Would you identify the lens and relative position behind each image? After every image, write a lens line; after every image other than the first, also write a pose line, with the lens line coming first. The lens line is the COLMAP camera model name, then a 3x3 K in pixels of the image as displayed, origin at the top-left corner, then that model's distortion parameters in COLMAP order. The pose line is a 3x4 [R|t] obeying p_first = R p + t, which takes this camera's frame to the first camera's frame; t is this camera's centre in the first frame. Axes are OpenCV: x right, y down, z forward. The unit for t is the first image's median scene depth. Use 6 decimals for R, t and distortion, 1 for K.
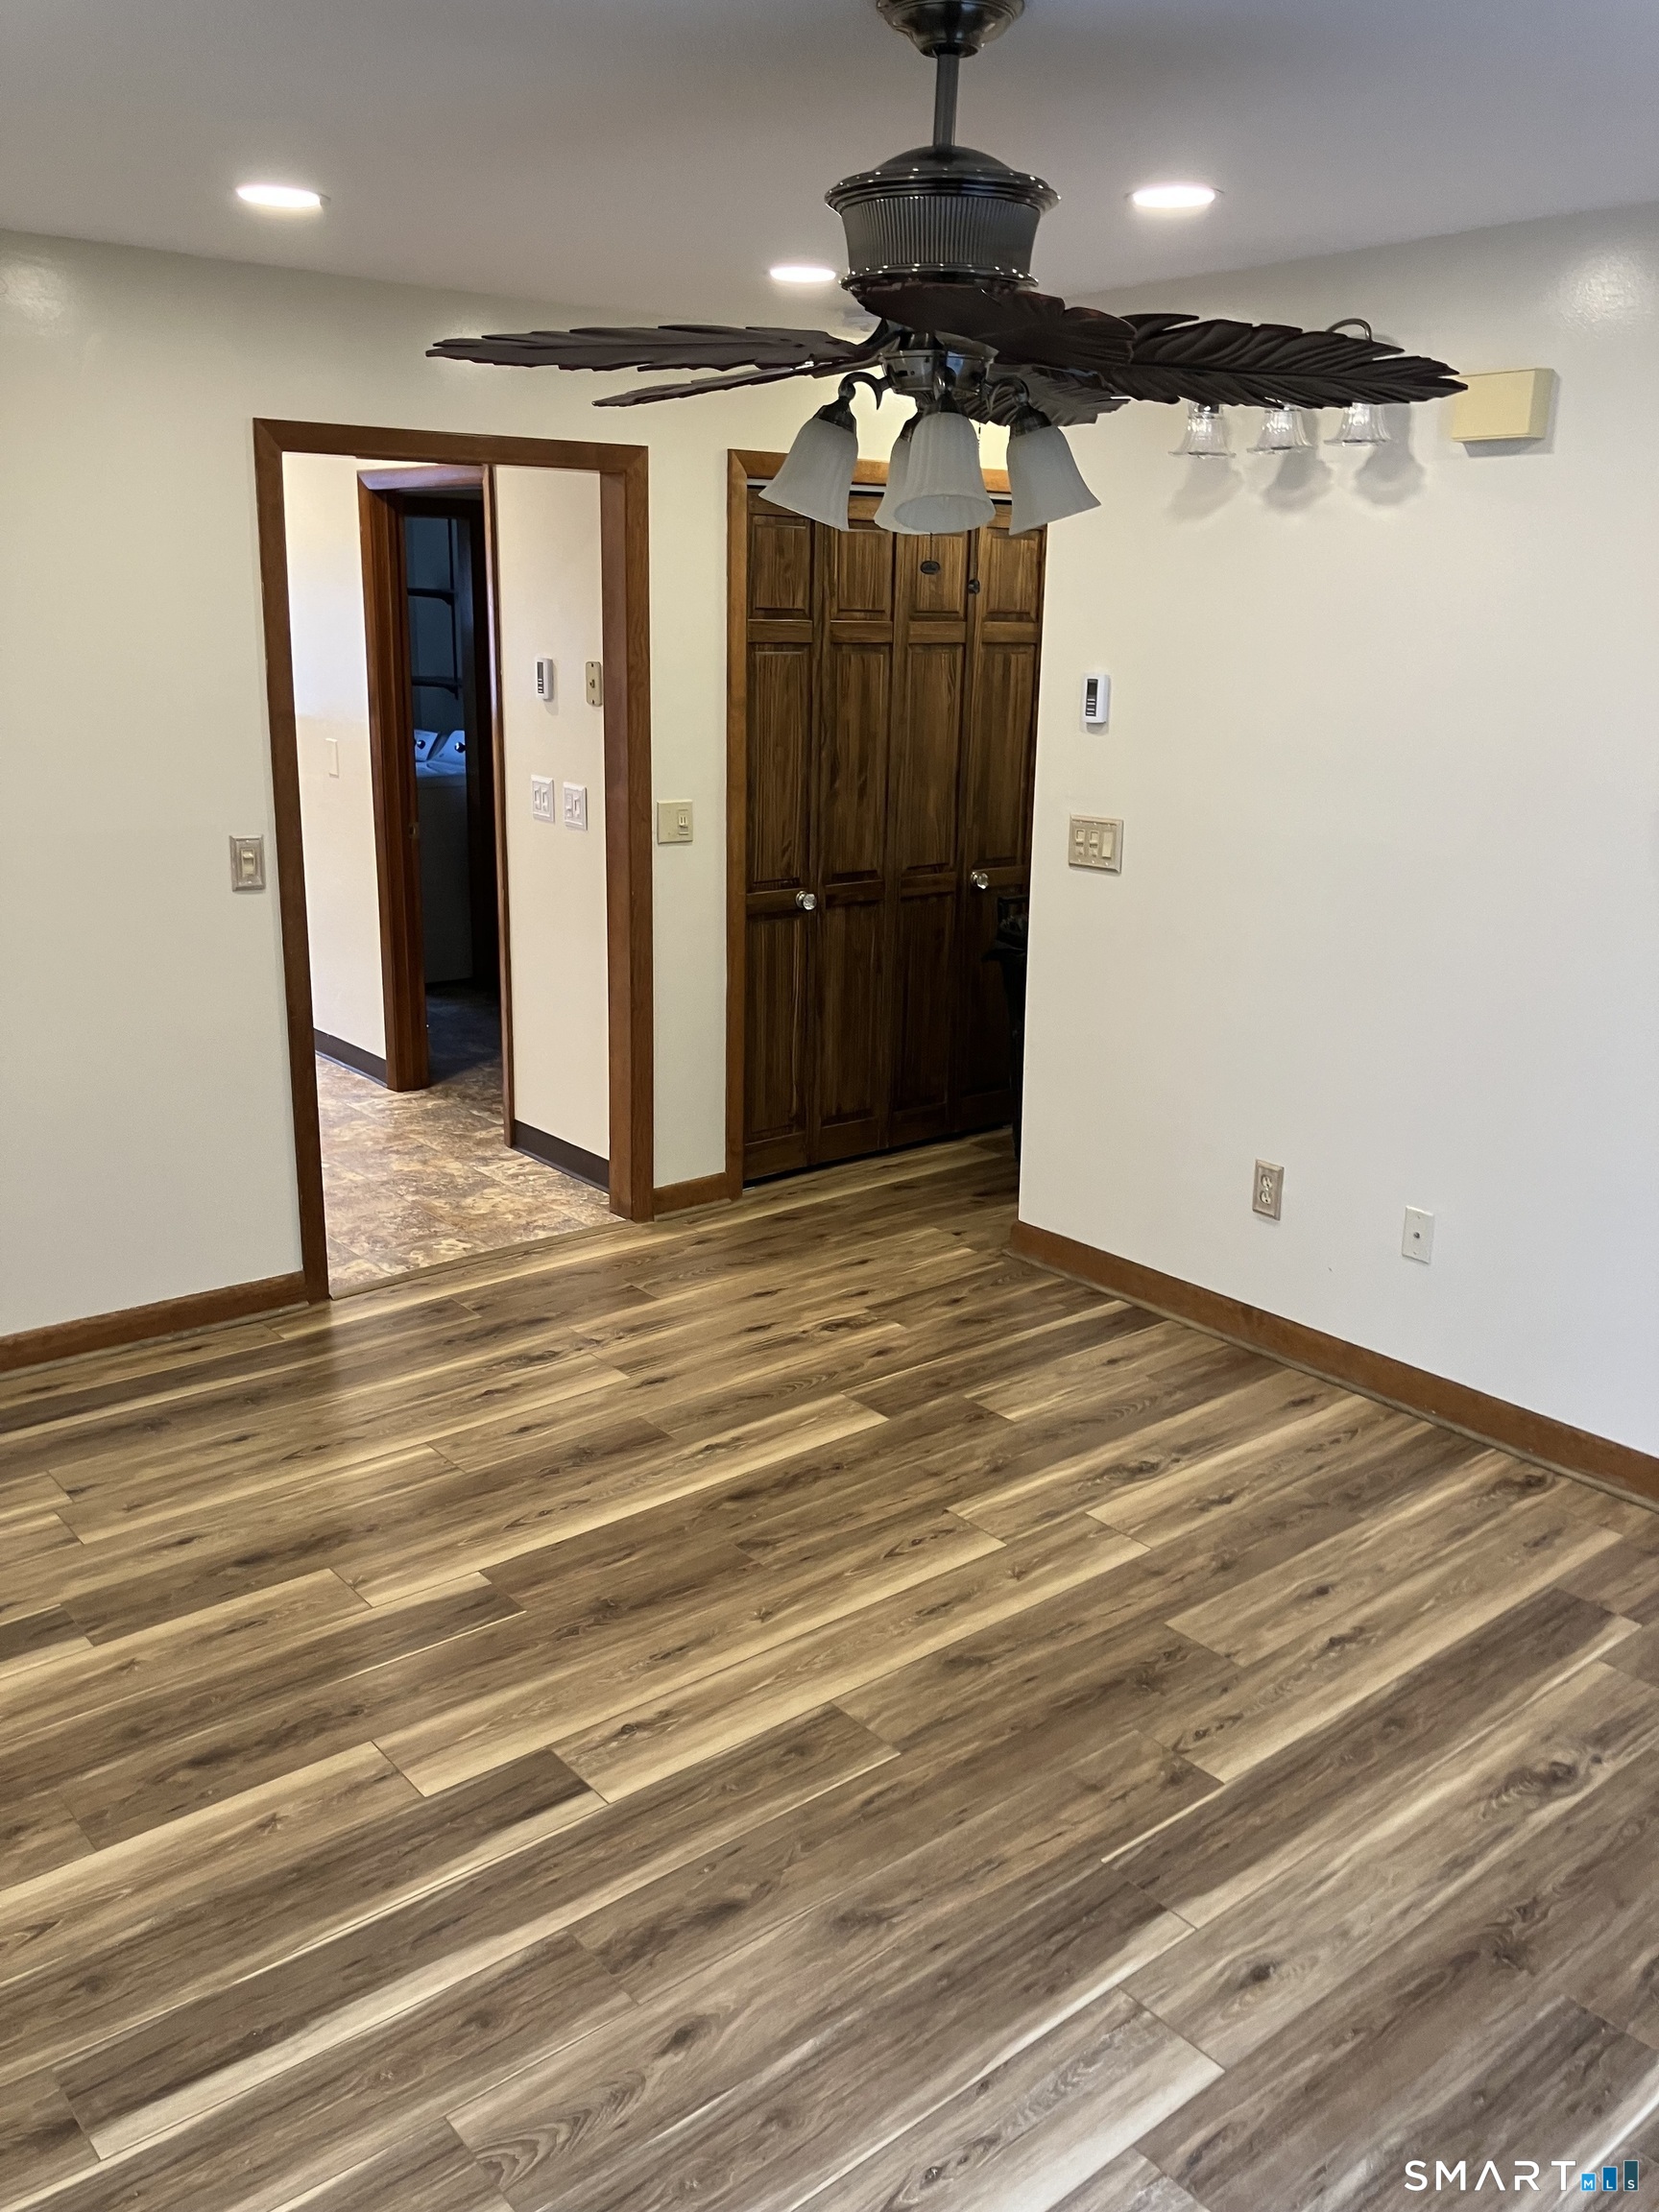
lens RADIAL K [[1809.2, 0, 838.7], [0, 1809.2, 1050.1], [0, 0, 1]] dist [0.172207, -0.371733]
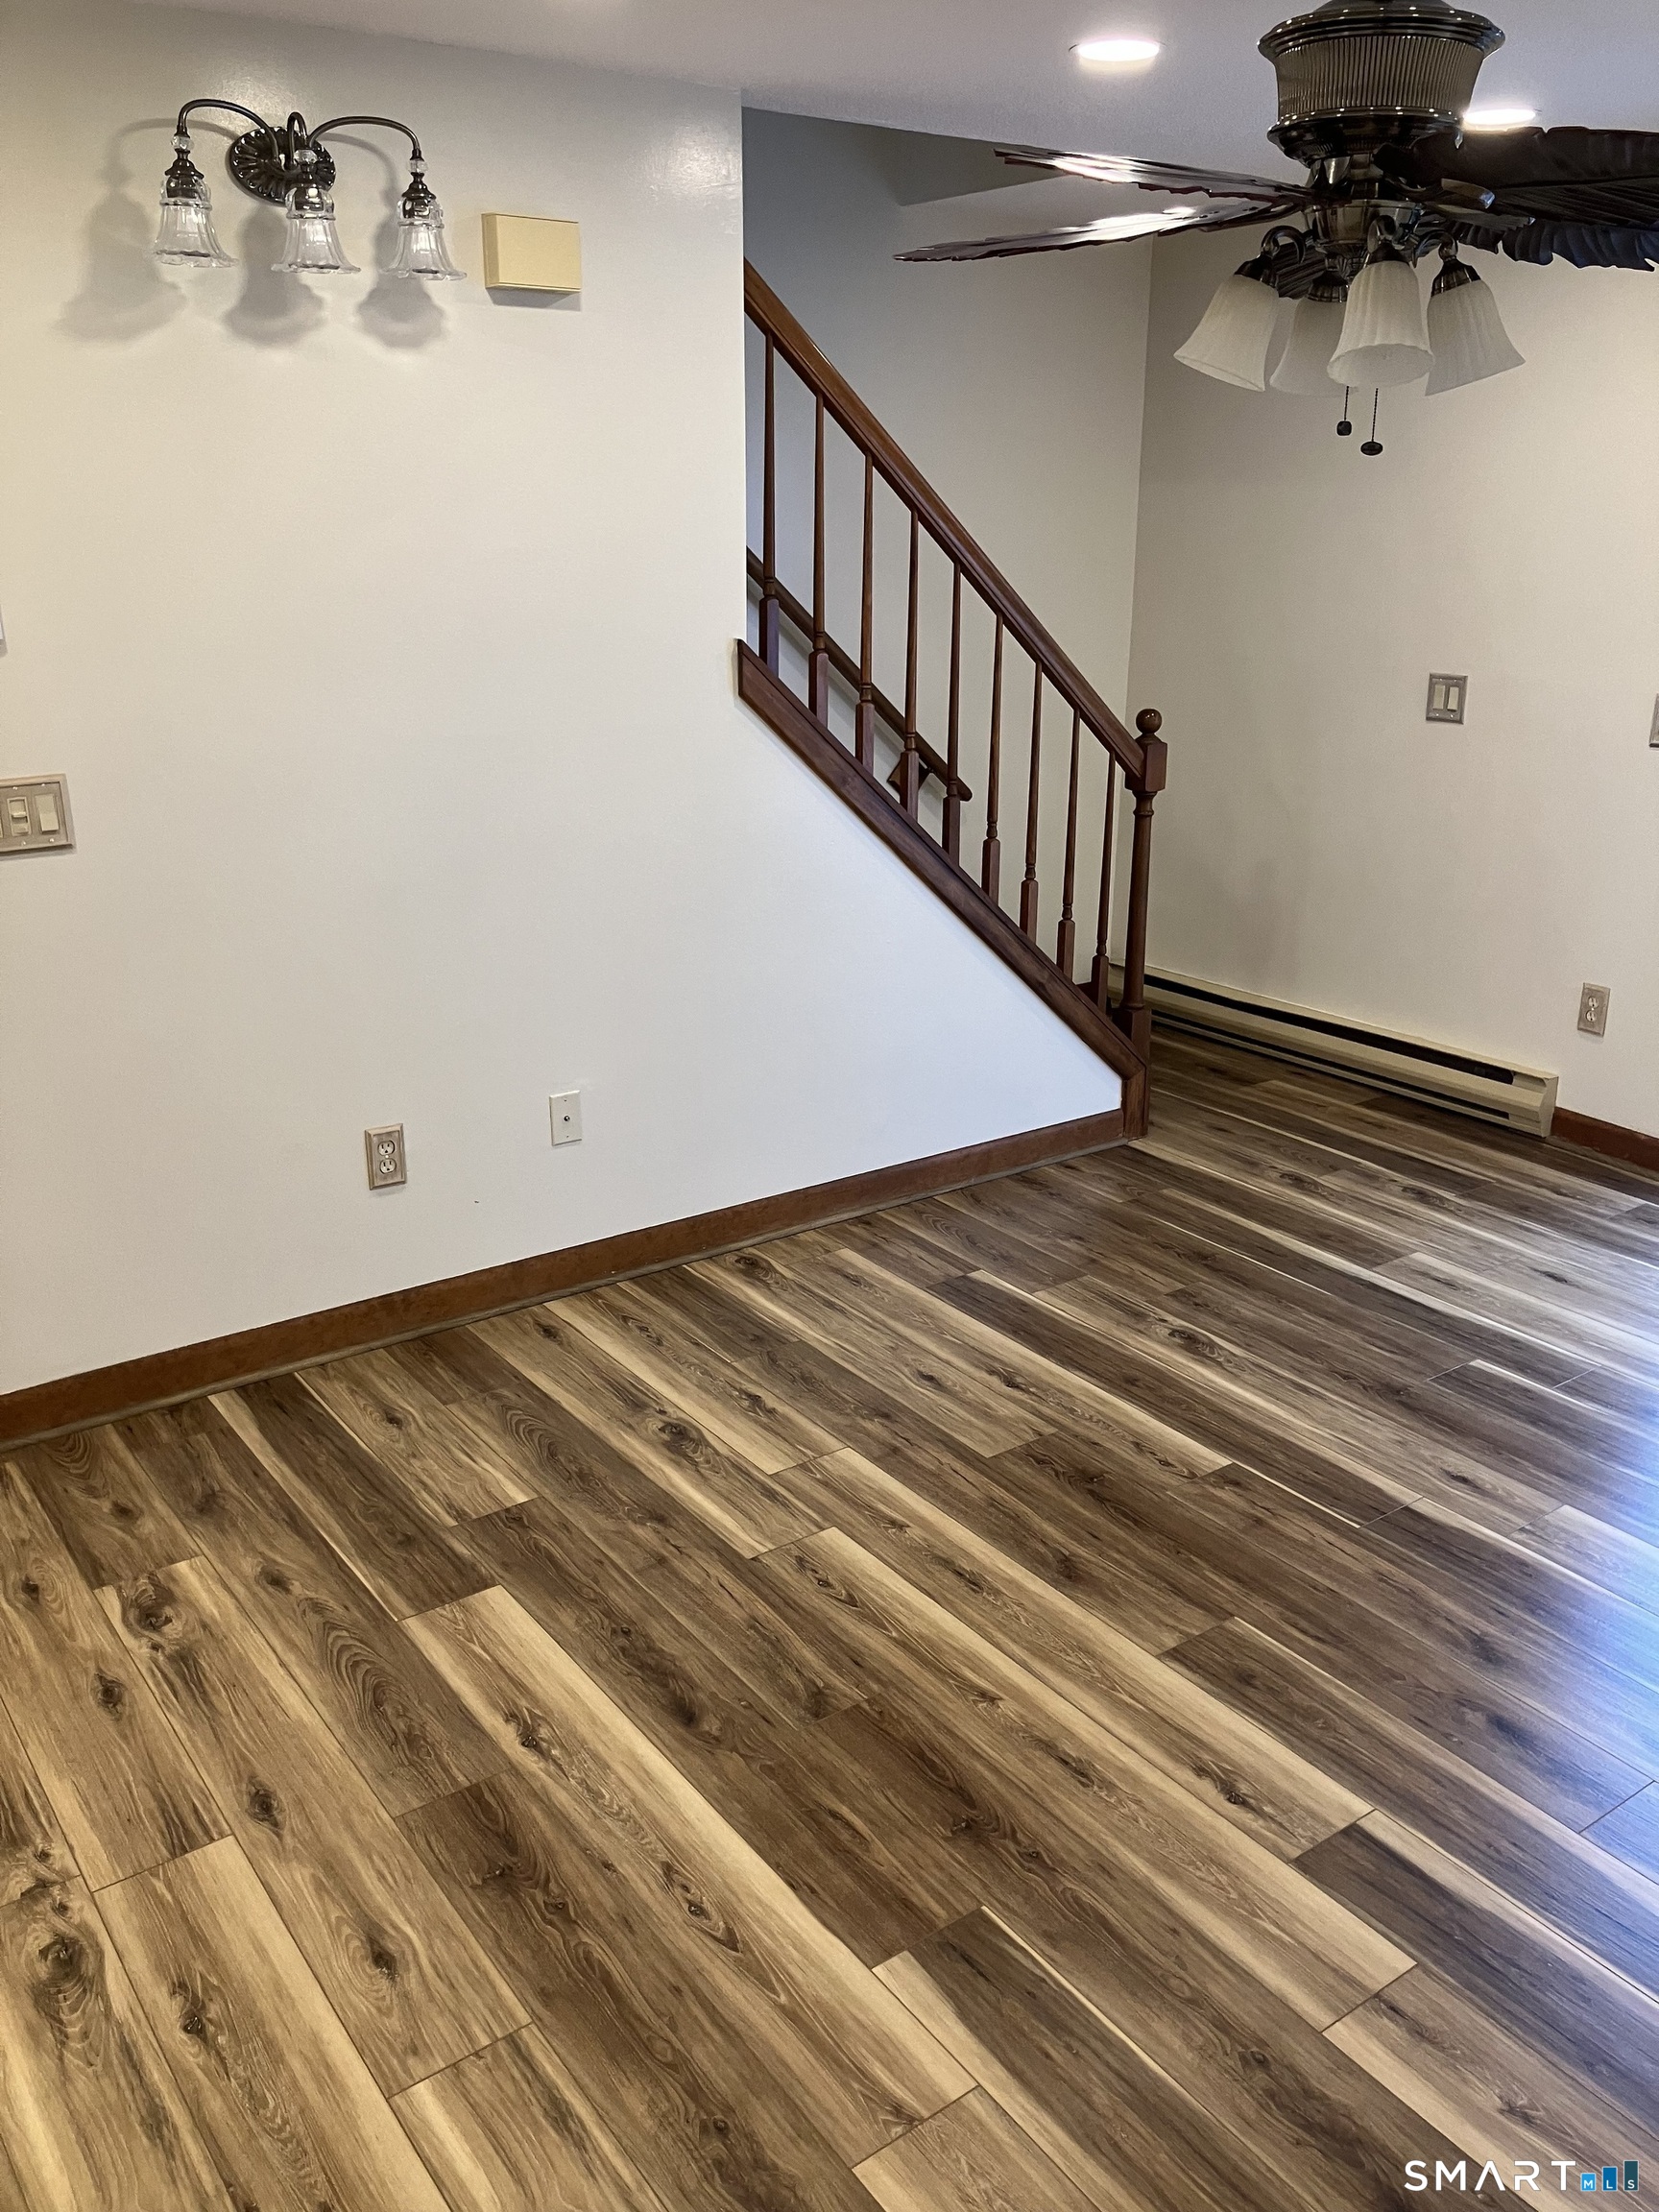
lens RADIAL K [[1843.2, 0, 833.0], [0, 1843.2, 1082.4], [0, 0, 1]] dist [0.018667, 0.004533]
pose [[0.067779, -0.320549, 0.944804, -0.679361], [0.239754, 0.924465, 0.296449, -0.198017], [-0.968465, 0.206427, 0.139513, 0.803448]]
